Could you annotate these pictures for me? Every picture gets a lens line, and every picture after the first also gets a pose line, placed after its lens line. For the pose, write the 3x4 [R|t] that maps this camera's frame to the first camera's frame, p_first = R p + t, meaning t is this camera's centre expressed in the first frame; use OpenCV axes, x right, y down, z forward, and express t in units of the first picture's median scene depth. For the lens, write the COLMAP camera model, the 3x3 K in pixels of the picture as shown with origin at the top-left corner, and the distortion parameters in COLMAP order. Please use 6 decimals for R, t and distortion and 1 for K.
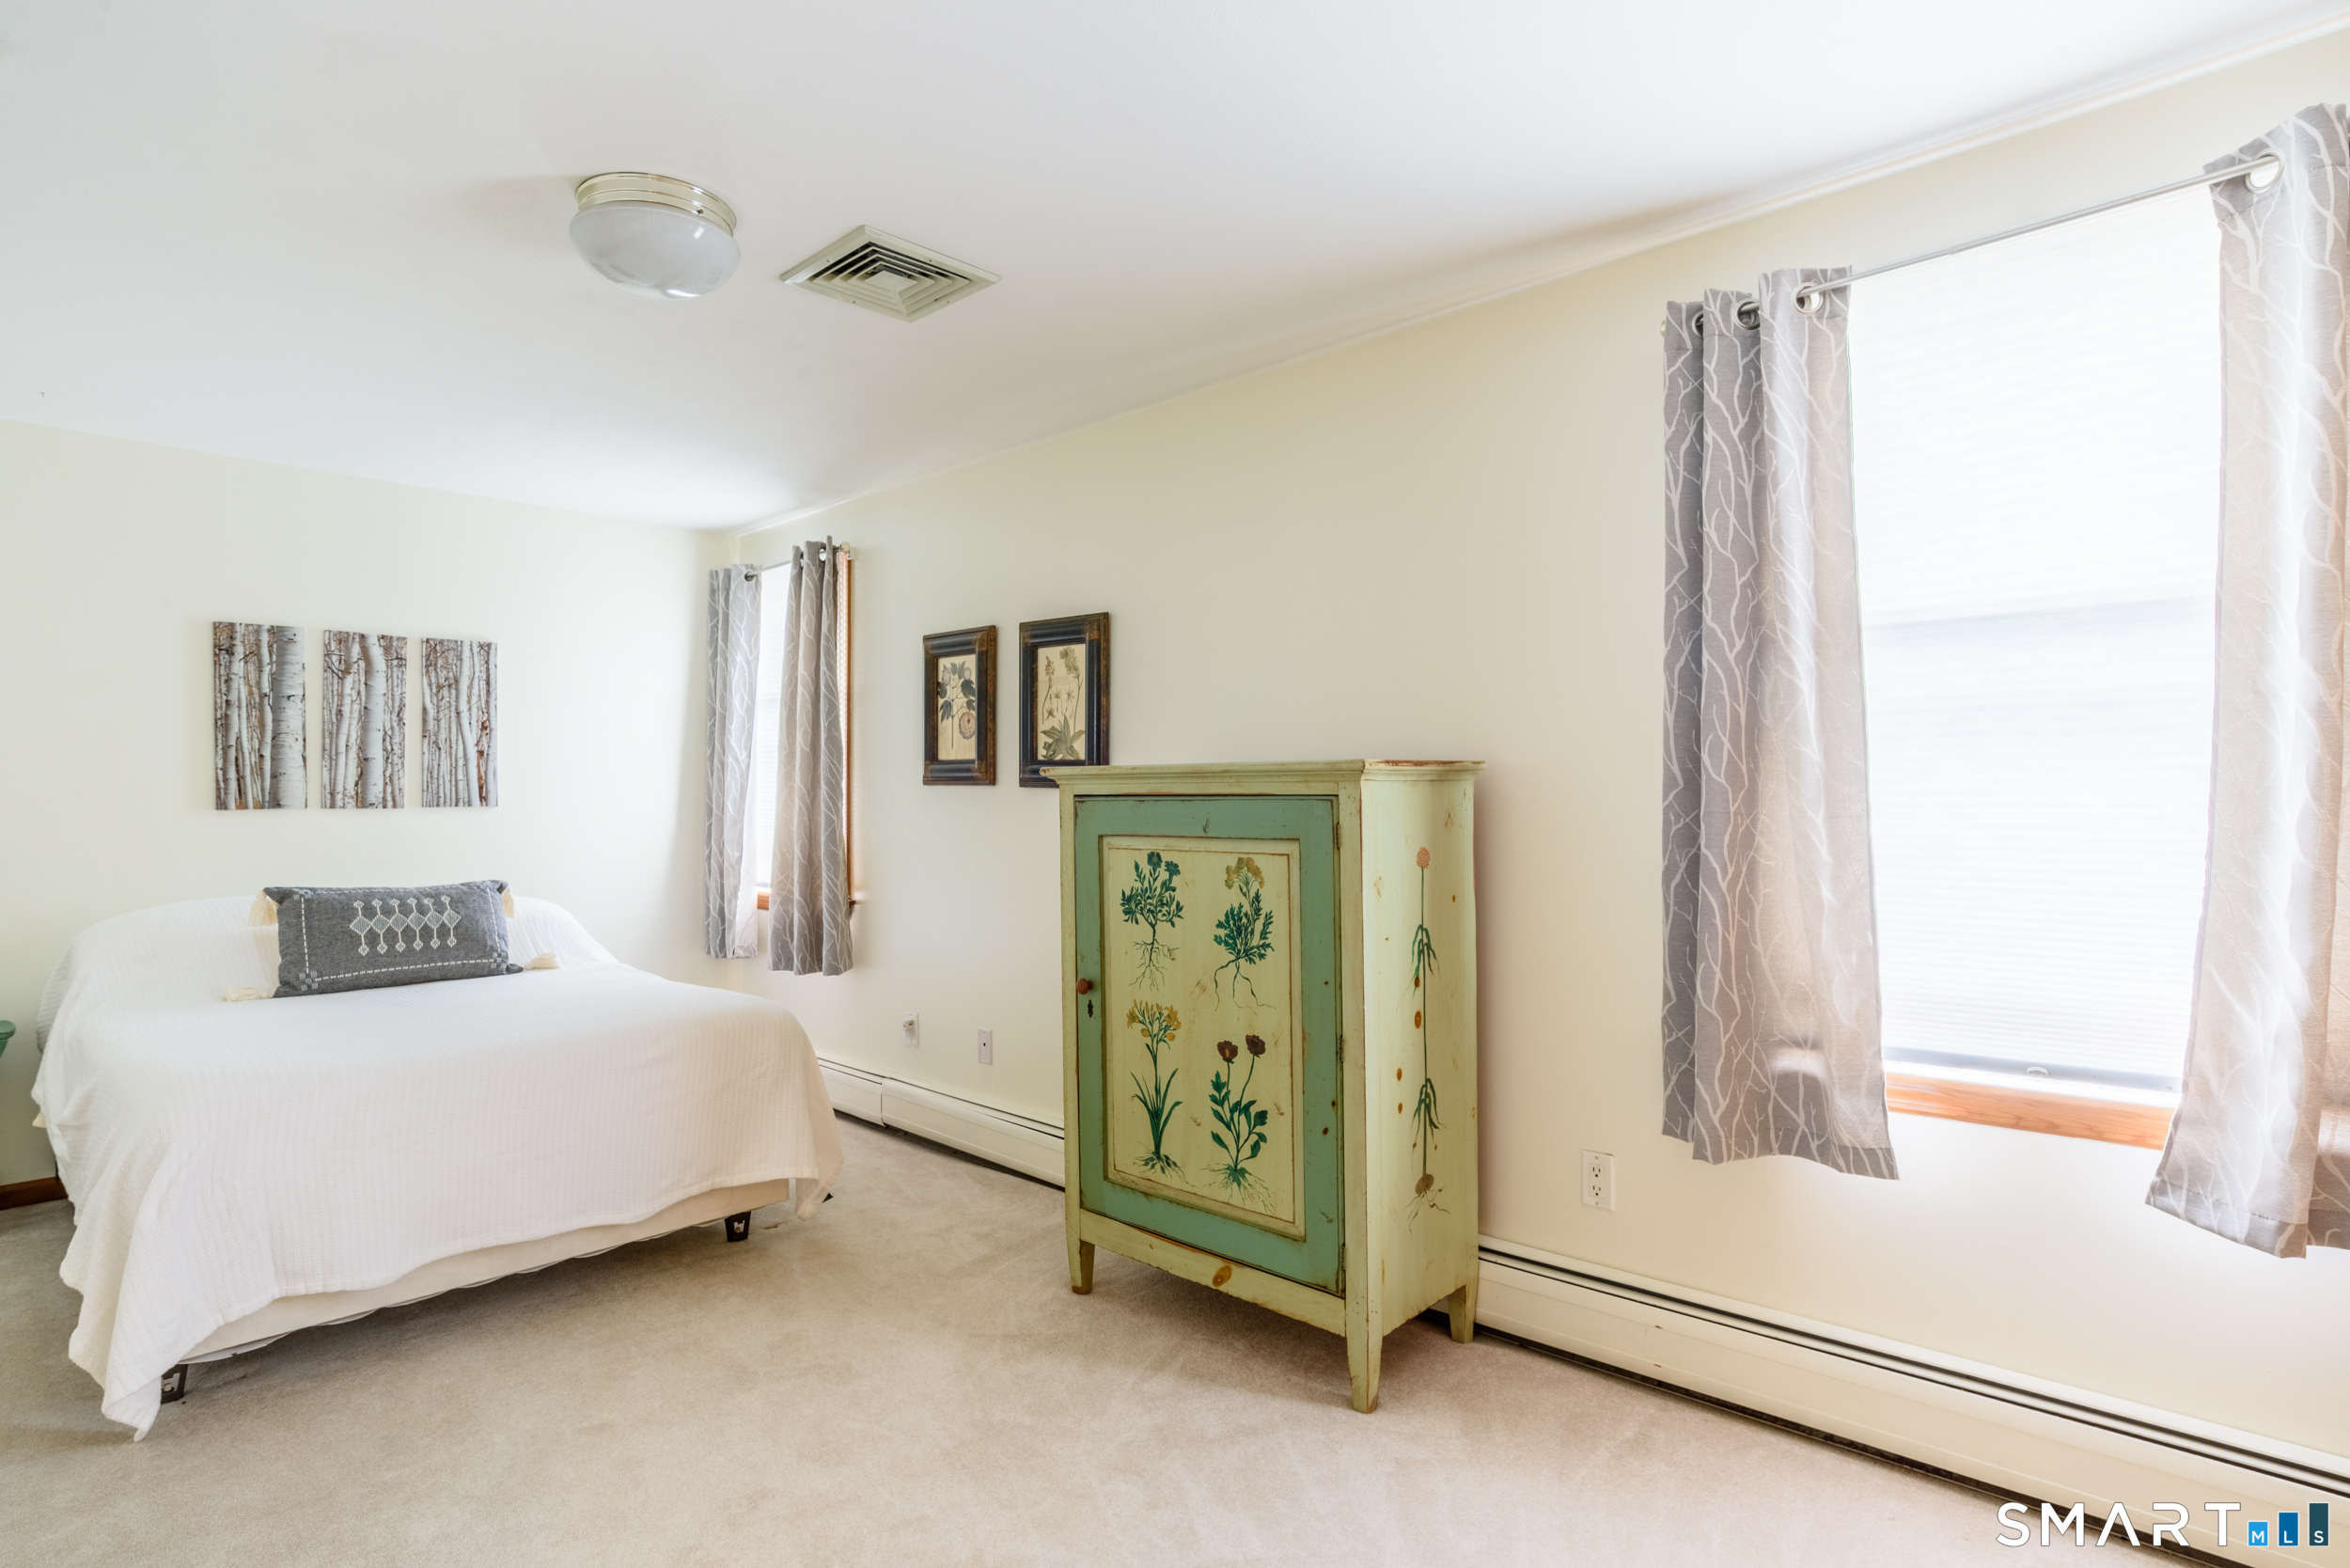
lens RADIAL K [[1205.0, 0, 1182.4], [0, 1205.0, 784.9], [0, 0, 1]] dist [-0.037858, 0.001427]
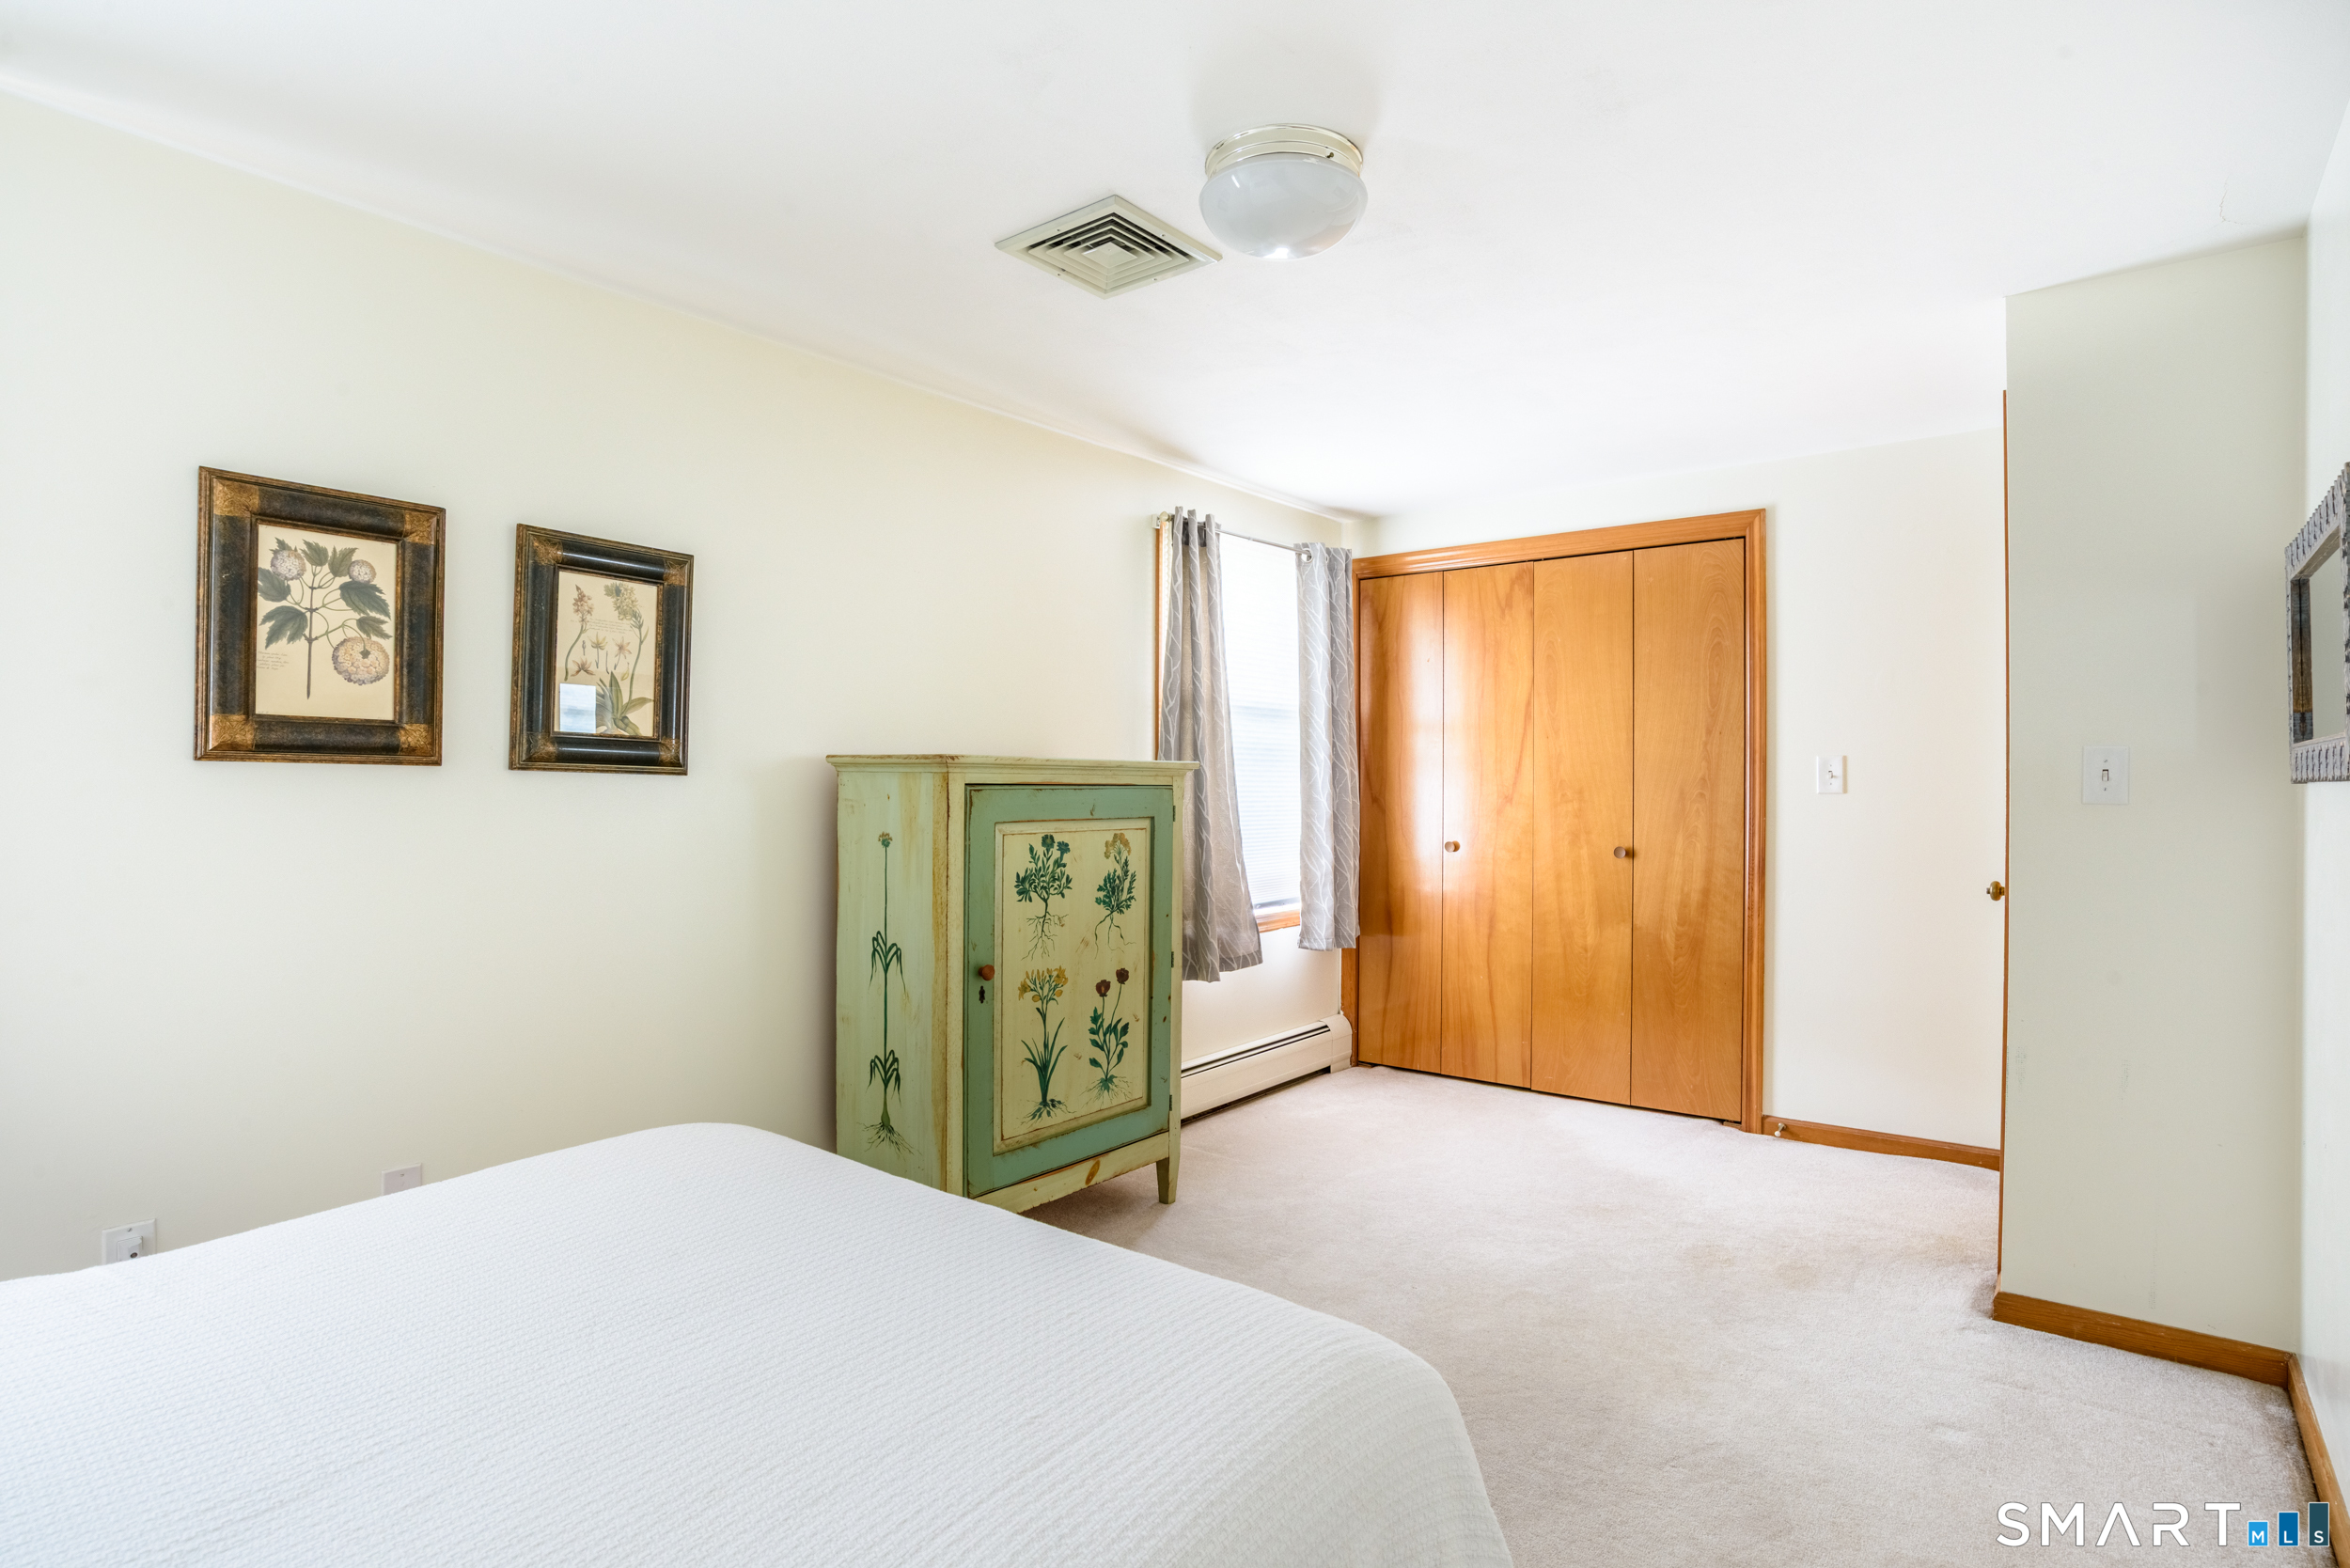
lens RADIAL K [[1205.0, 0, 1182.4], [0, 1205.0, 784.9], [0, 0, 1]] dist [-0.037858, 0.001427]
pose [[-0.083258, 0.005695, 0.996512, -1.175858], [-0.010494, 0.999923, -0.006591, 0.015320], [-0.996473, -0.011006, -0.083191, 0.981531]]
